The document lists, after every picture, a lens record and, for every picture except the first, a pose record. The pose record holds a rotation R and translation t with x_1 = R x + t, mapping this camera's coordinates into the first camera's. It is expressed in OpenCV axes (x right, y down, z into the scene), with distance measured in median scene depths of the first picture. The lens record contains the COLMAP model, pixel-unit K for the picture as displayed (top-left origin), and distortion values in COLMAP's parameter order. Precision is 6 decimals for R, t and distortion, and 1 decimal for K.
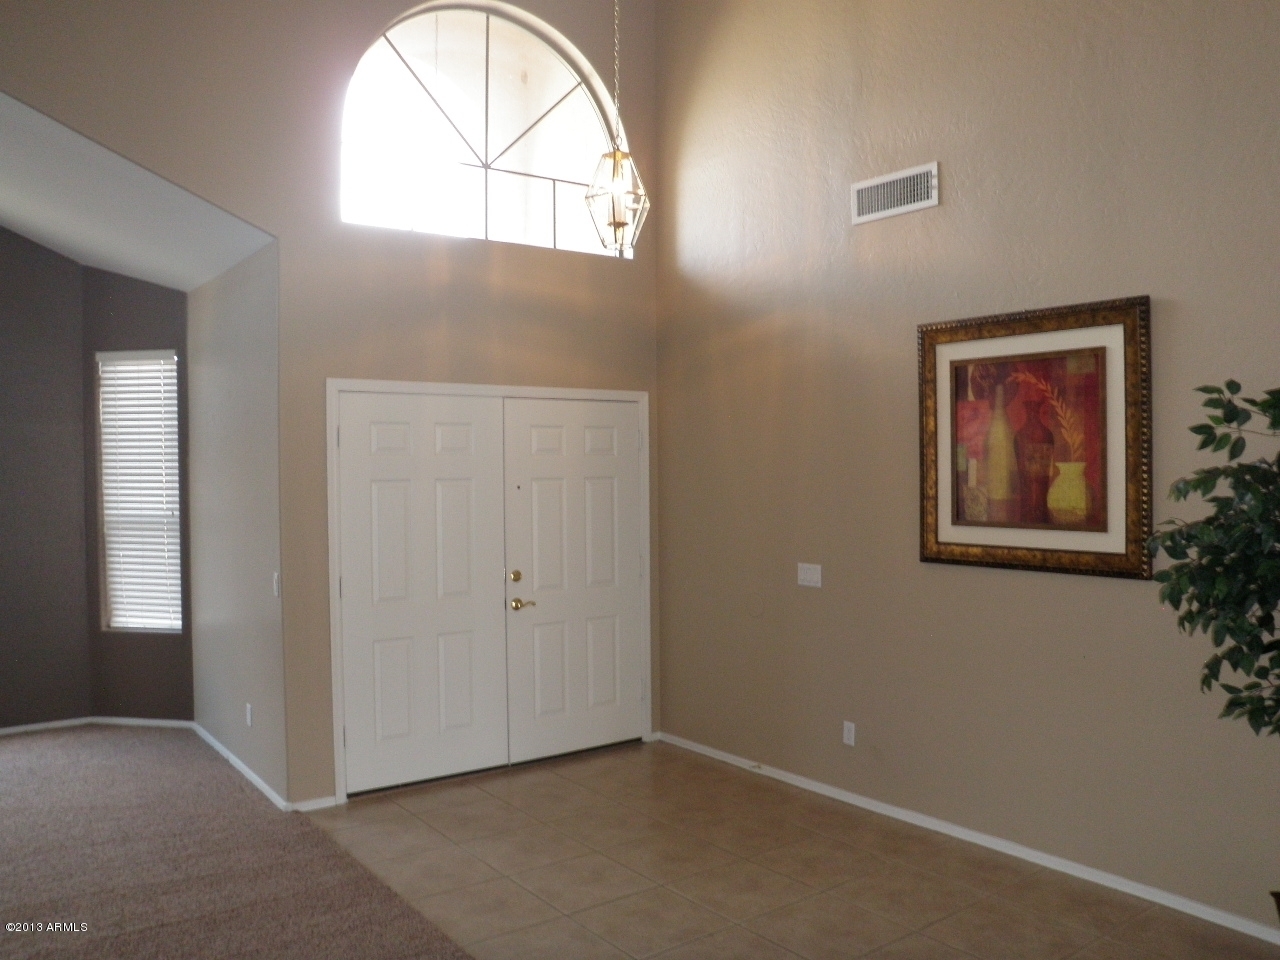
lens RADIAL K [[1026.5, 0, 633.9], [0, 1026.5, 471.9], [0, 0, 1]] dist [-0.113796, 0.078889]
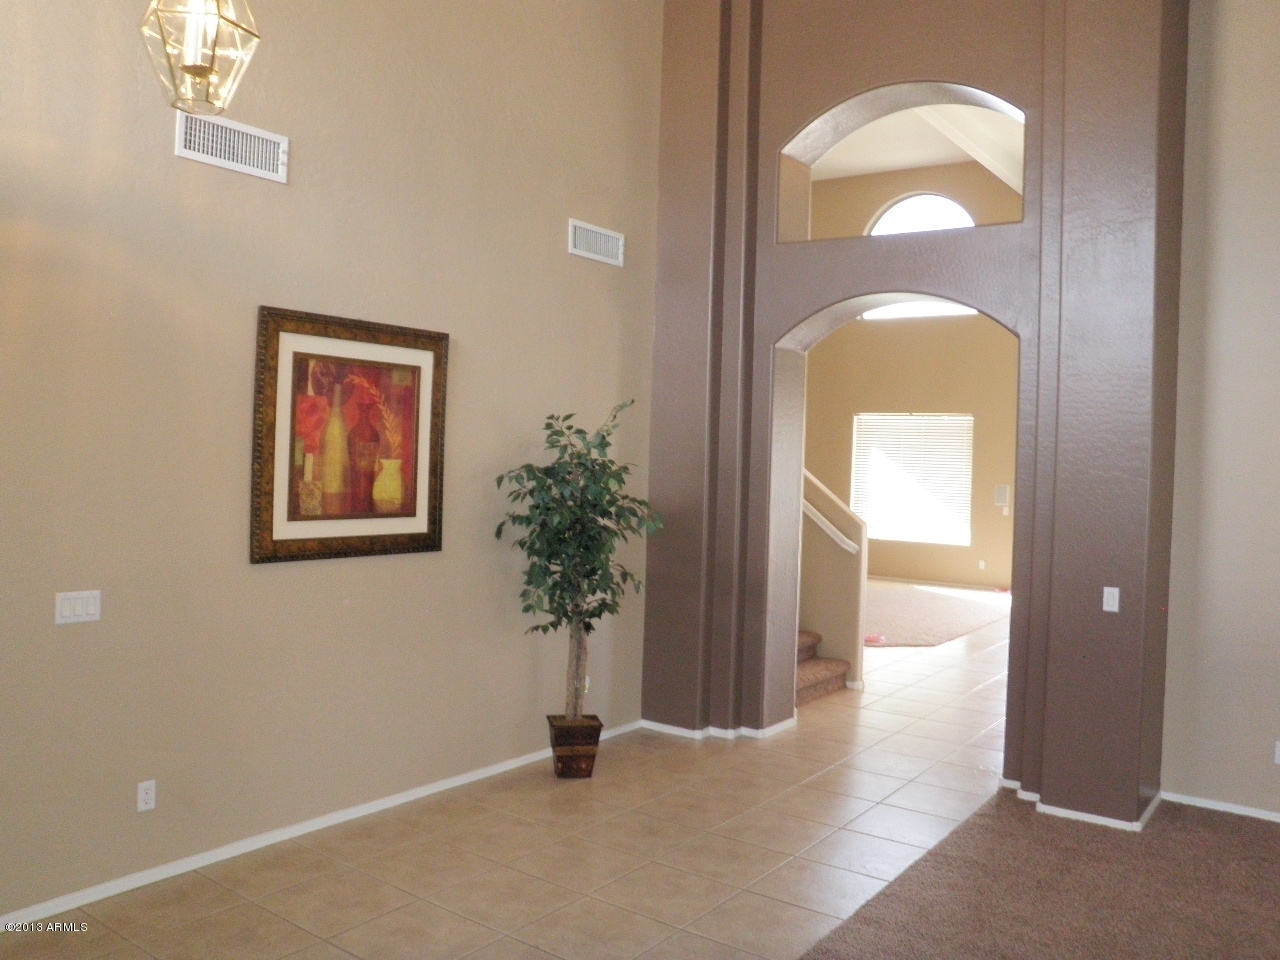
lens RADIAL K [[1026.5, 0, 634.1], [0, 1026.5, 483.2], [0, 0, 1]] dist [-0.113796, 0.078889]
pose [[-0.283097, -0.024120, 0.958788, -0.745116], [-0.021522, 0.999592, 0.018792, -0.009762], [-0.958850, -0.015315, -0.283500, 1.011095]]
